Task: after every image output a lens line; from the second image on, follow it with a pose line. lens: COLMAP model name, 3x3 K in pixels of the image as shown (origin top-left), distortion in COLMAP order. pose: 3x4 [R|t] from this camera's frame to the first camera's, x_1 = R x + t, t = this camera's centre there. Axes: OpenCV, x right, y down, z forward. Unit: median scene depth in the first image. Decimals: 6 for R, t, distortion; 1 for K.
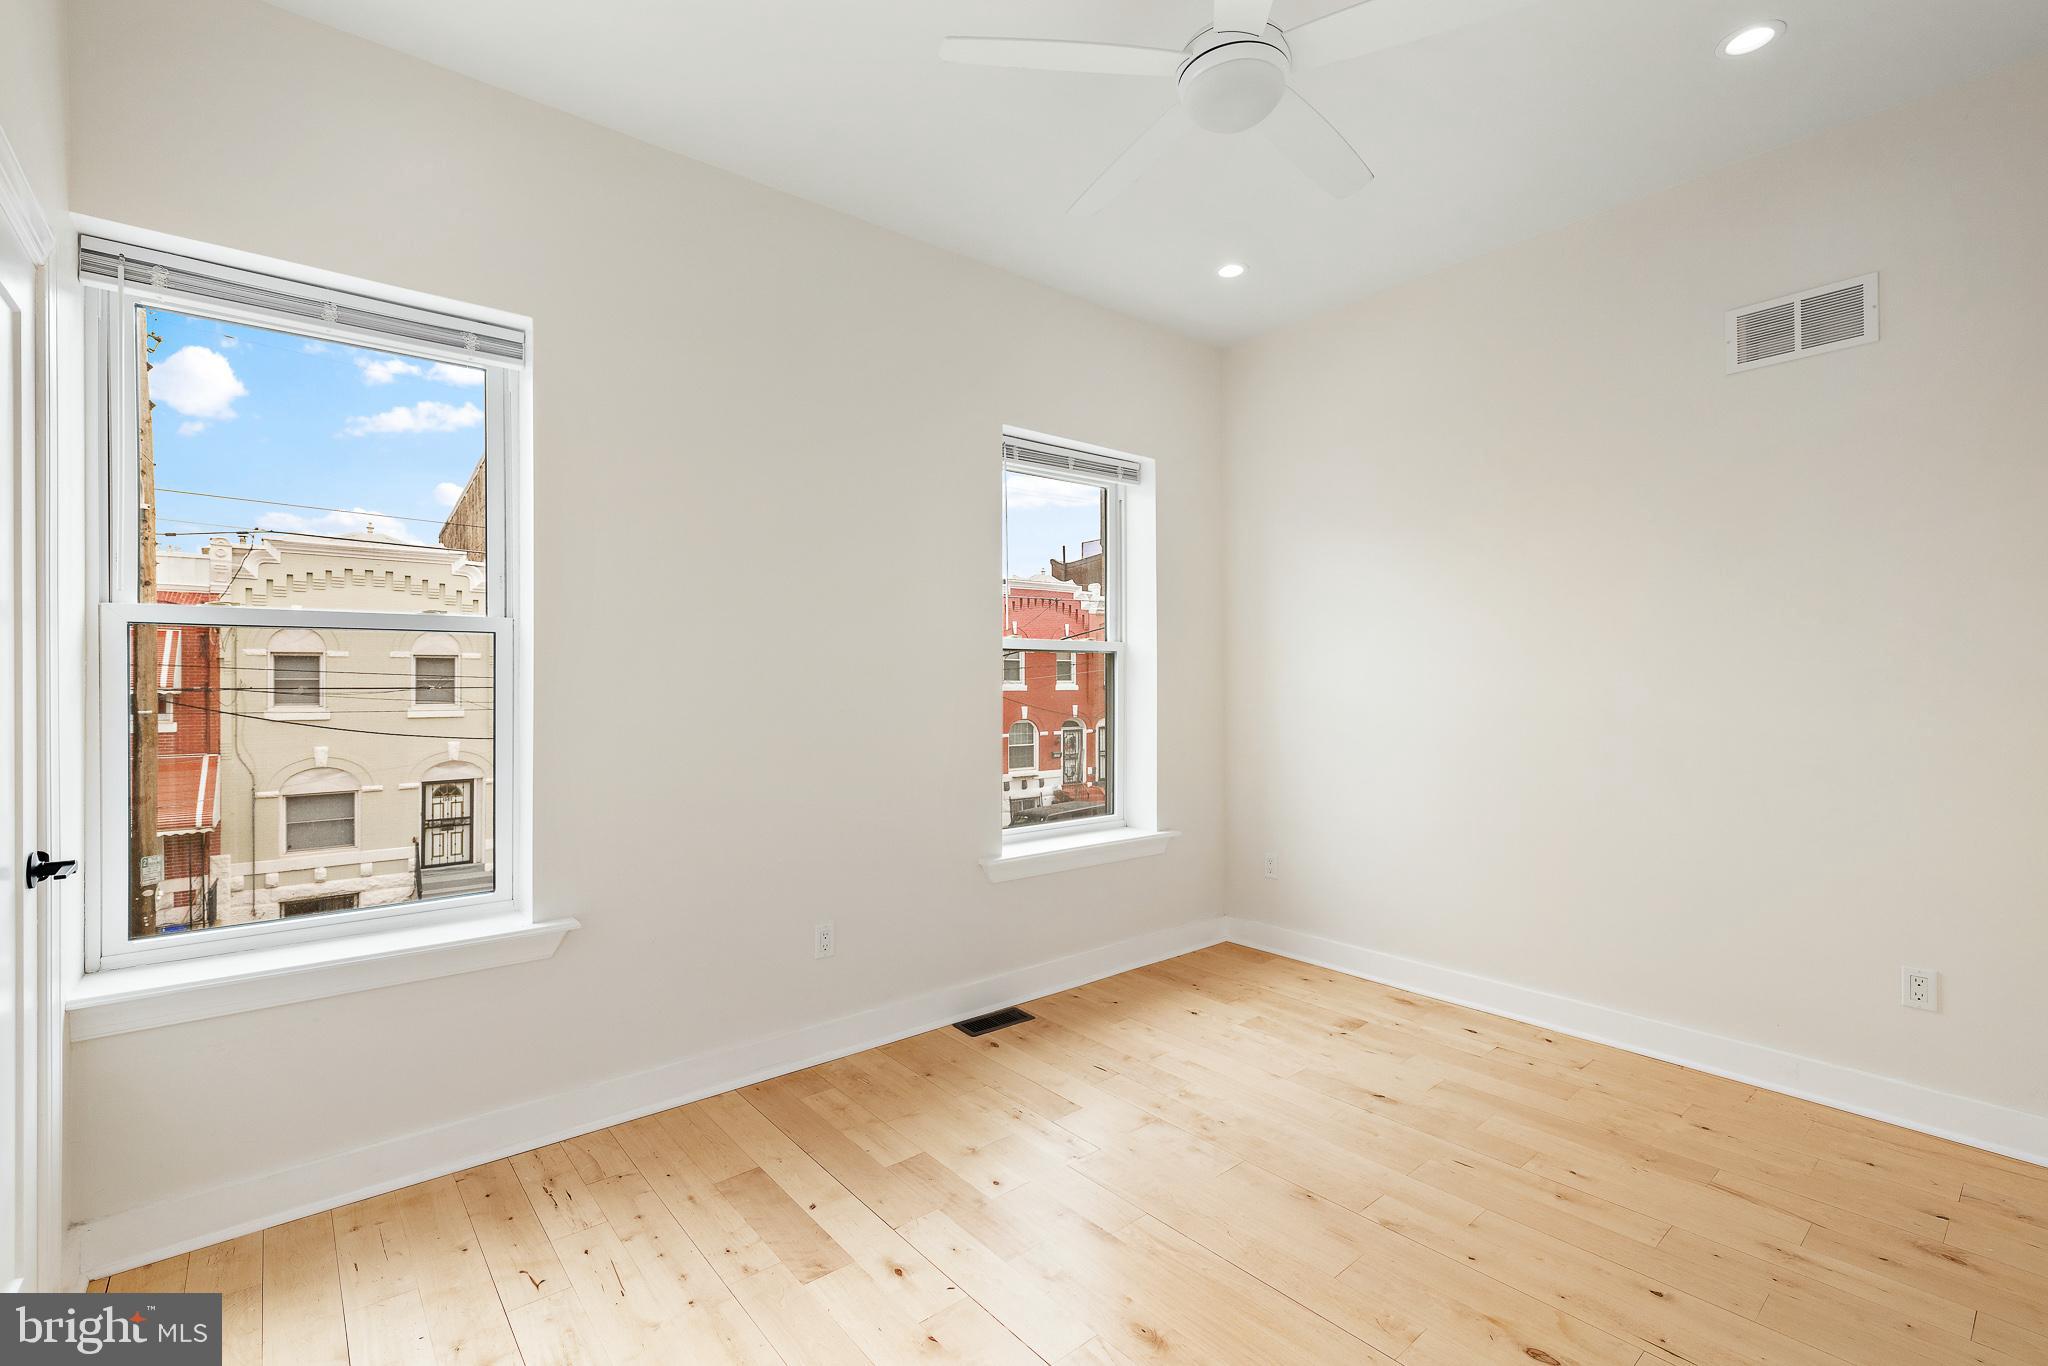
lens RADIAL K [[880.8, 0, 1031.4], [0, 880.8, 684.6], [0, 0, 1]] dist [0.003594, -0.000064]
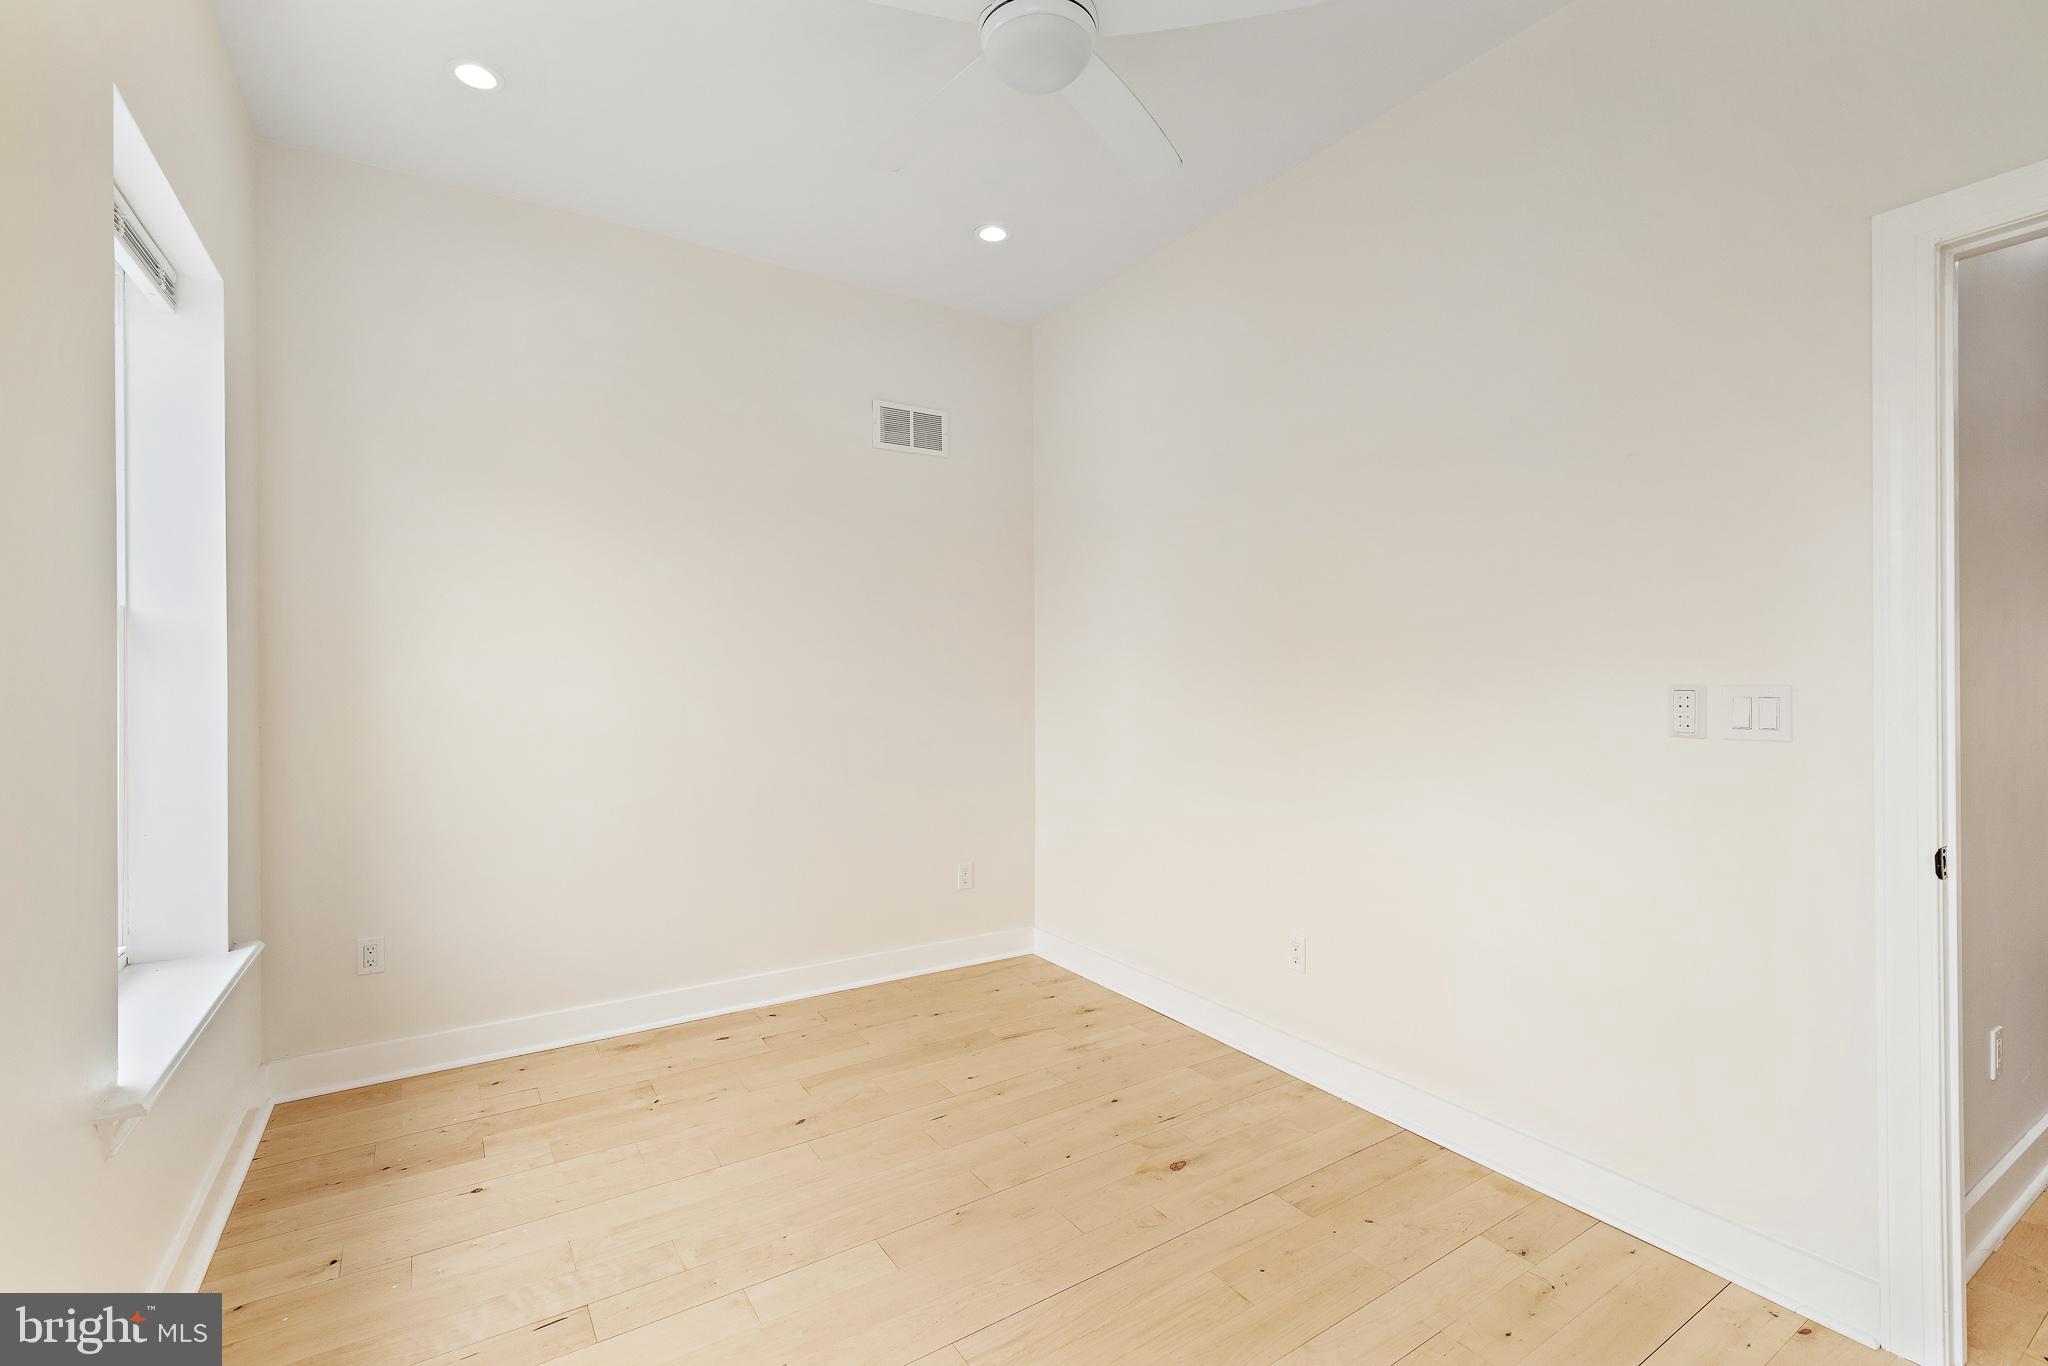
lens RADIAL K [[880.8, 0, 1016.7], [0, 880.8, 684.1], [0, 0, 1]] dist [0.003594, -0.000064]
pose [[0.138452, 0.001780, 0.990368, -0.415734], [0.005226, 0.999983, -0.002528, 0.004702], [-0.990355, 0.005525, 0.138440, 0.531232]]
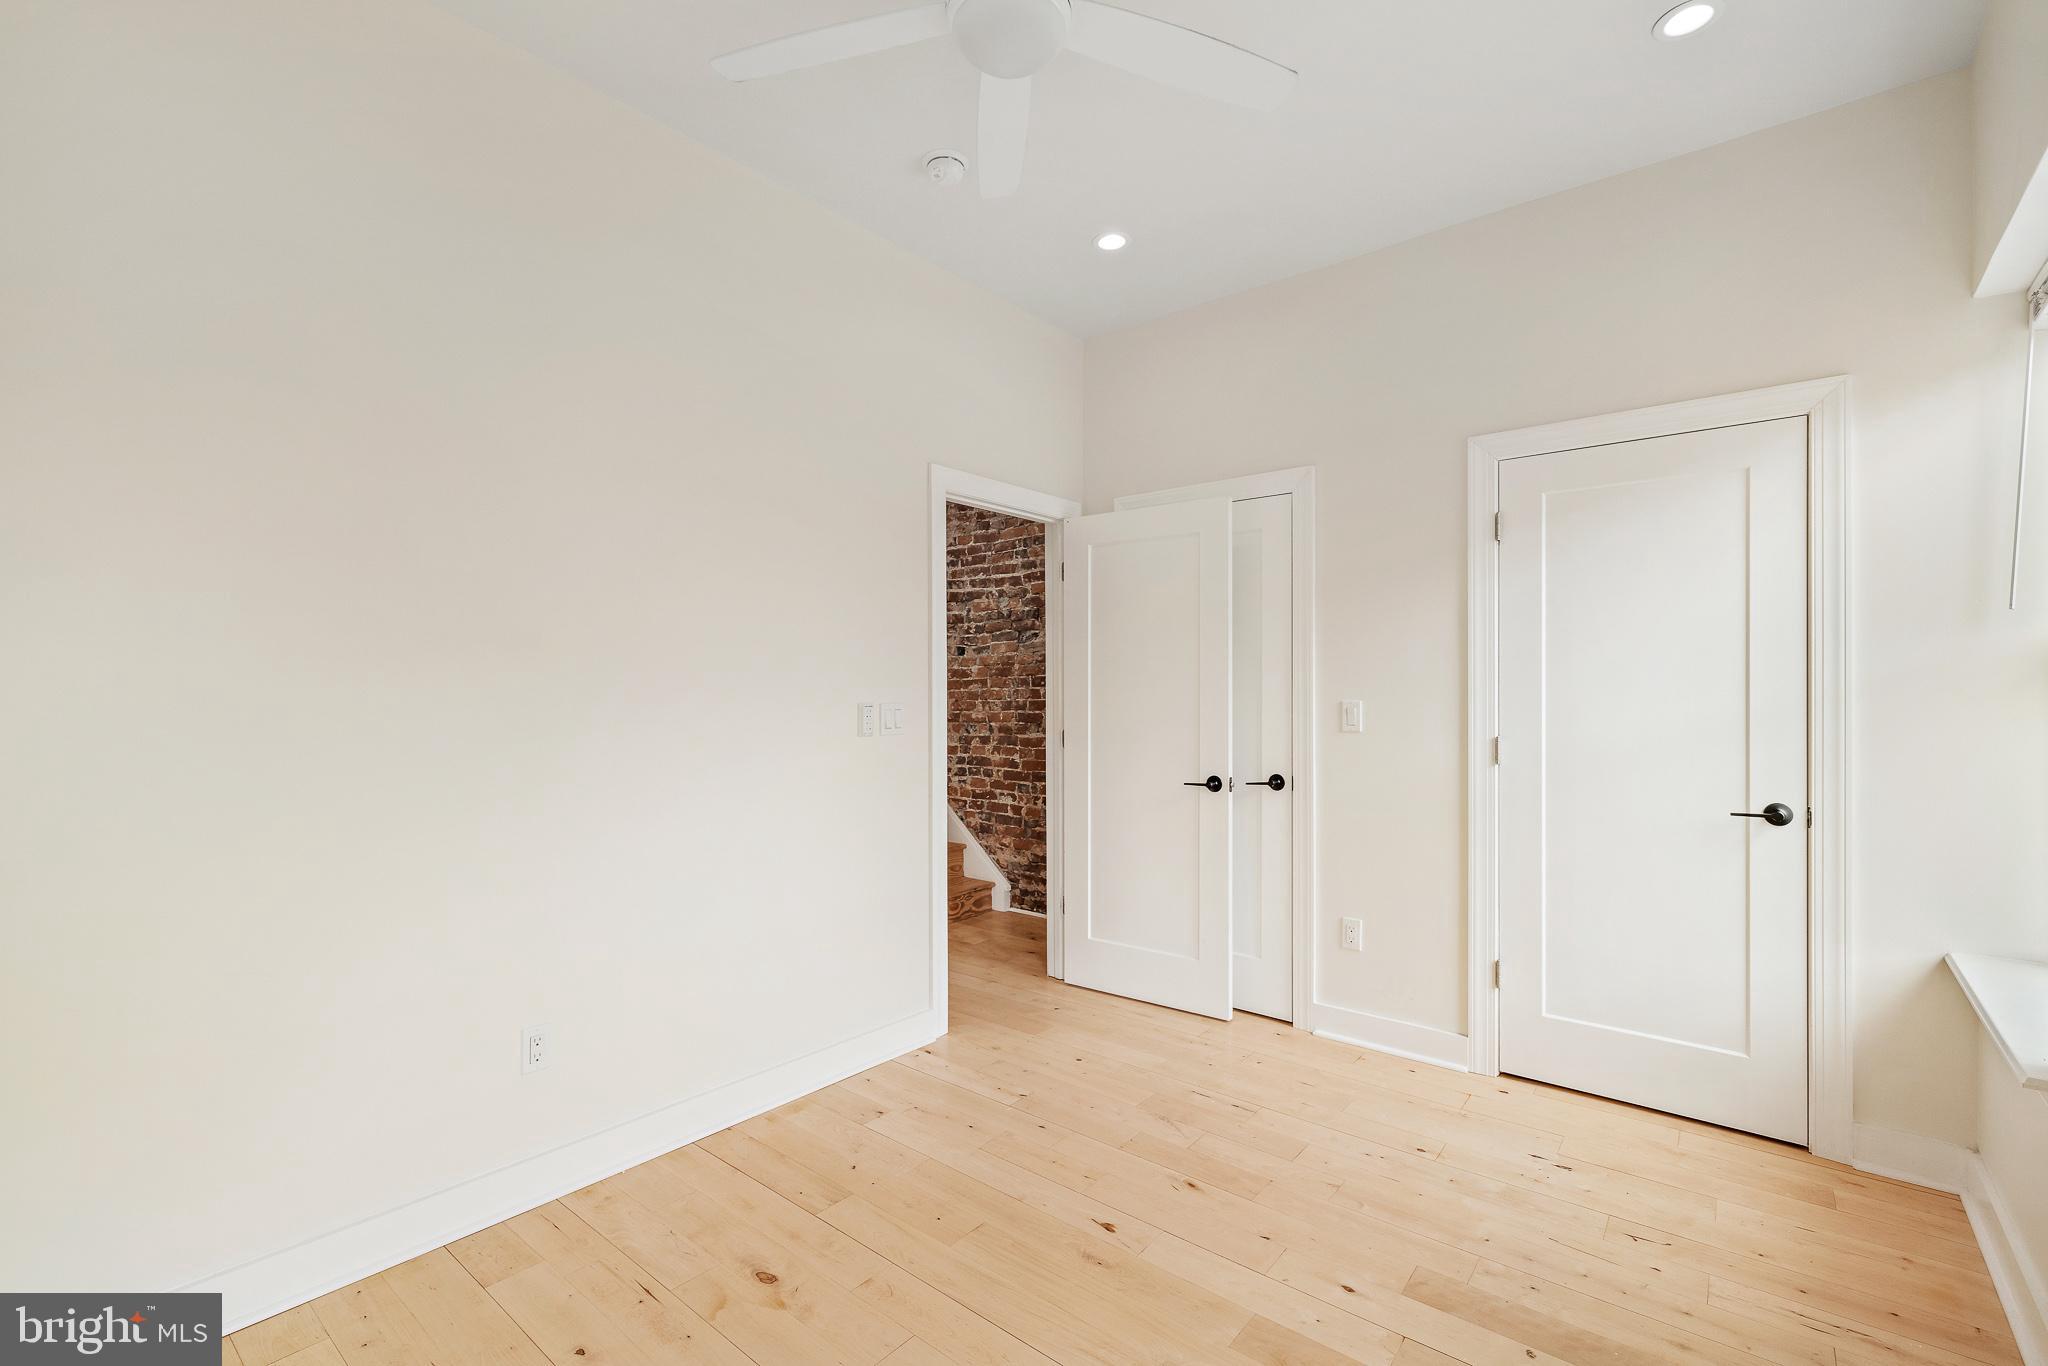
lens RADIAL K [[880.8, 0, 1016.1], [0, 880.8, 694.1], [0, 0, 1]] dist [0.003594, -0.000064]
pose [[-0.986079, 0.004144, -0.166227, 0.221861], [0.004706, 0.999984, -0.002989, -0.000730], [0.166212, -0.003729, -0.986083, 1.107552]]
